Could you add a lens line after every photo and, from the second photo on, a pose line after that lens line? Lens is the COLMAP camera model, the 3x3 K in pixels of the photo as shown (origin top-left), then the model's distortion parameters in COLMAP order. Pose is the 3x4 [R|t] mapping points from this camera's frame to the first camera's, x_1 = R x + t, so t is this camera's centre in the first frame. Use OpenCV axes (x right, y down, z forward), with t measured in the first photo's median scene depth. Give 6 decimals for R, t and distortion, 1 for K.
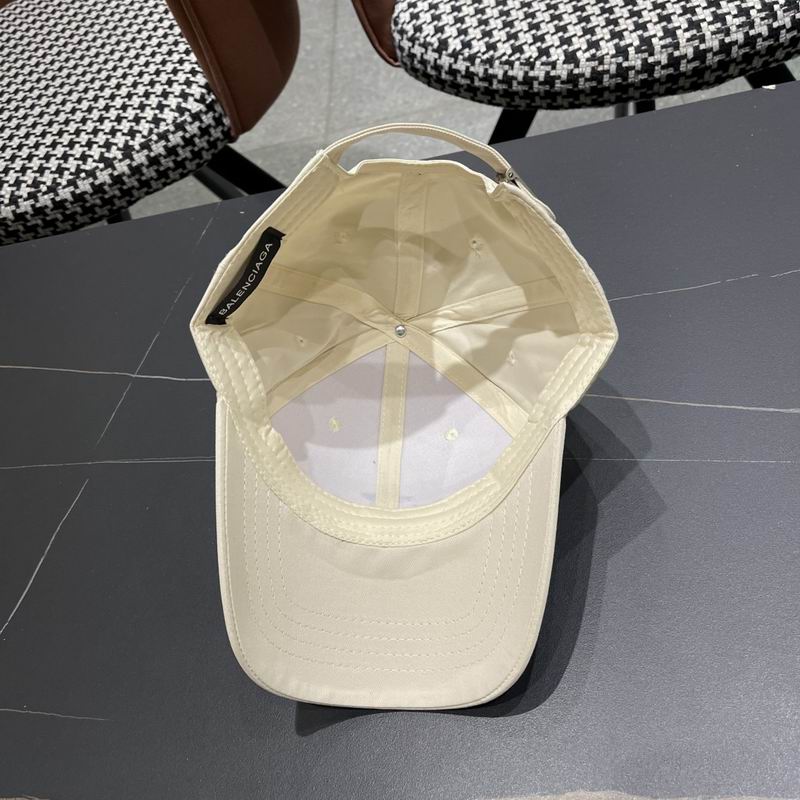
lens RADIAL K [[811.5, 0, 405.4], [0, 811.5, 409.7], [0, 0, 1]] dist [0.012591, 0.000000]
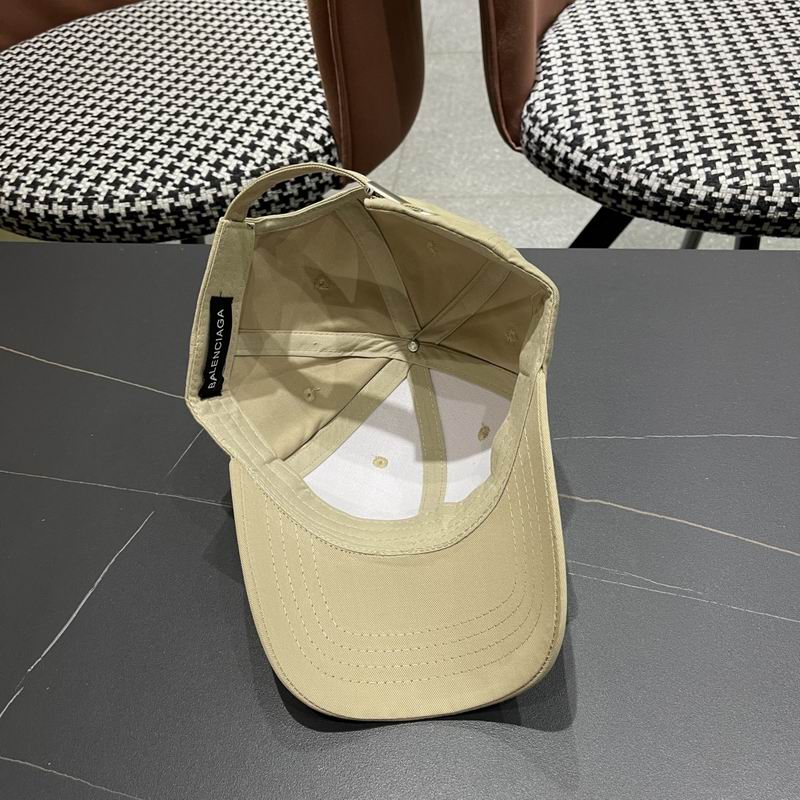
lens RADIAL K [[811.5, 0, 400.1], [0, 811.5, 403.8], [0, 0, 1]] dist [0.012591, 0.000000]
pose [[0.978773, 0.203156, 0.027053, -0.123068], [-0.199802, 0.975239, -0.094805, -0.000327], [-0.045644, 0.087388, 0.995128, 0.054478]]
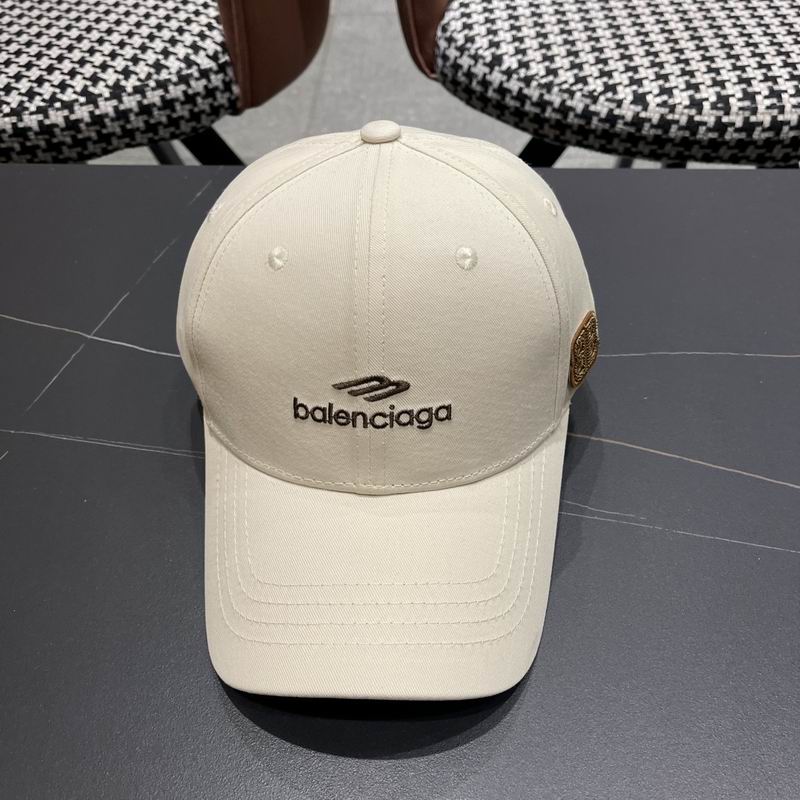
lens RADIAL K [[811.5, 0, 399.3], [0, 811.5, 410.5], [0, 0, 1]] dist [0.012591, 0.000000]
pose [[0.974740, 0.185358, 0.124596, -0.097919], [-0.173755, 0.979861, -0.098392, 0.042854], [-0.140324, 0.074258, 0.987317, 0.141258]]
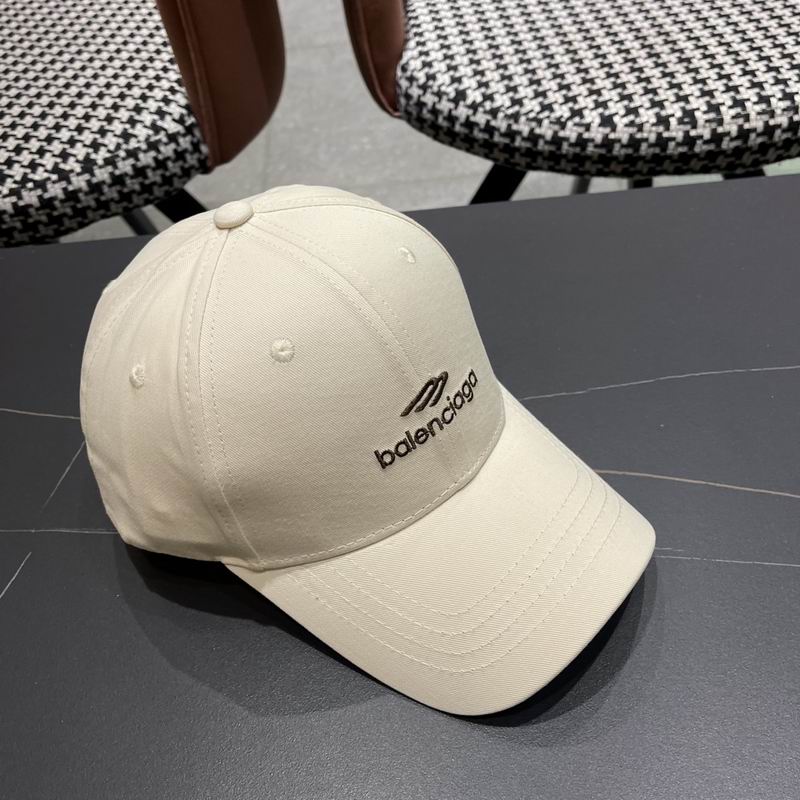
lens RADIAL K [[811.5, 0, 392.4], [0, 811.5, 405.7], [0, 0, 1]] dist [0.012591, 0.000000]
pose [[0.986107, 0.079902, 0.145631, -0.131830], [-0.061990, 0.990389, -0.123641, 0.017189], [-0.154111, 0.112896, 0.981583, 0.144226]]
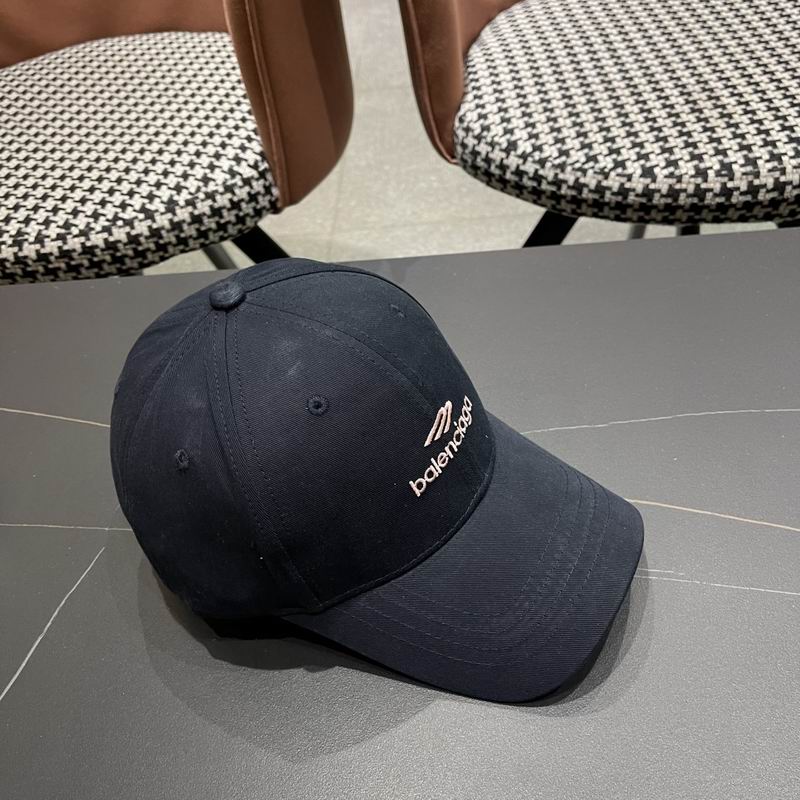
lens RADIAL K [[811.5, 0, 394.8], [0, 811.5, 405.8], [0, 0, 1]] dist [0.012591, 0.000000]
pose [[0.990853, 0.119873, 0.061981, -0.114626], [-0.109403, 0.982443, -0.151116, 0.025662], [-0.079007, 0.142953, 0.986571, 0.079959]]
